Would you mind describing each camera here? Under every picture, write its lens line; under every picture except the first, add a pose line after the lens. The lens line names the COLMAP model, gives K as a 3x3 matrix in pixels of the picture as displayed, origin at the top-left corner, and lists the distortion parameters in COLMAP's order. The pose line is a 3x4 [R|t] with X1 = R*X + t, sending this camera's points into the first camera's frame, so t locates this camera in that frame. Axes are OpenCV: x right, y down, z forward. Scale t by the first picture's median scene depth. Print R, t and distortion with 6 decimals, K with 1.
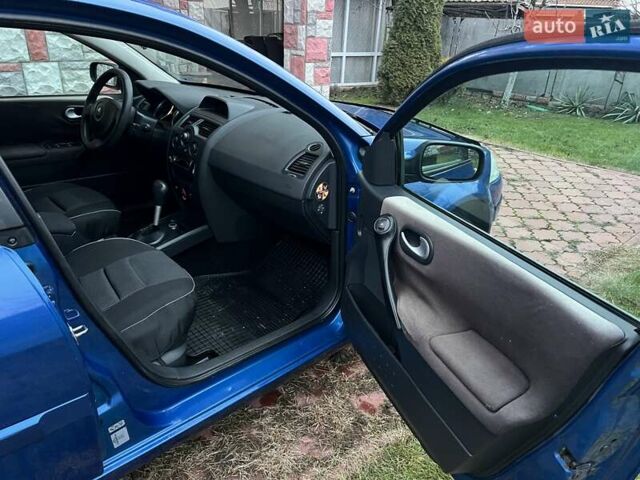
lens RADIAL K [[480.8, 0, 320.3], [0, 480.8, 238.2], [0, 0, 1]] dist [0.040706, -0.041064]
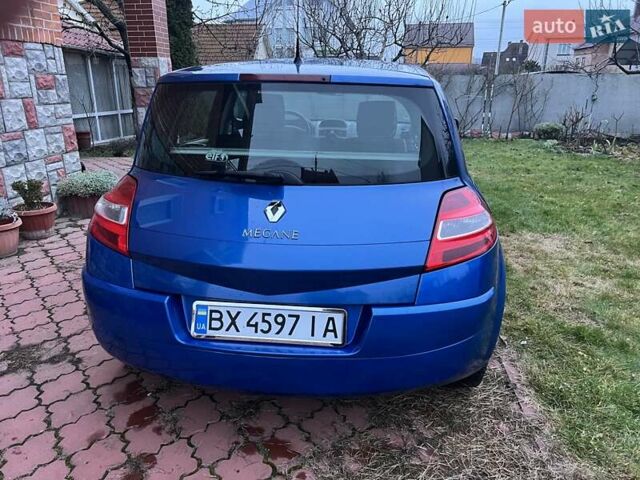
lens RADIAL K [[480.8, 0, 321.0], [0, 480.8, 240.8], [0, 0, 1]] dist [0.040706, -0.041064]
pose [[0.753505, -0.245533, 0.609872, -1.420019], [0.304916, 0.952356, 0.006688, 0.139966], [-0.582458, 0.180920, 0.792472, -0.411198]]
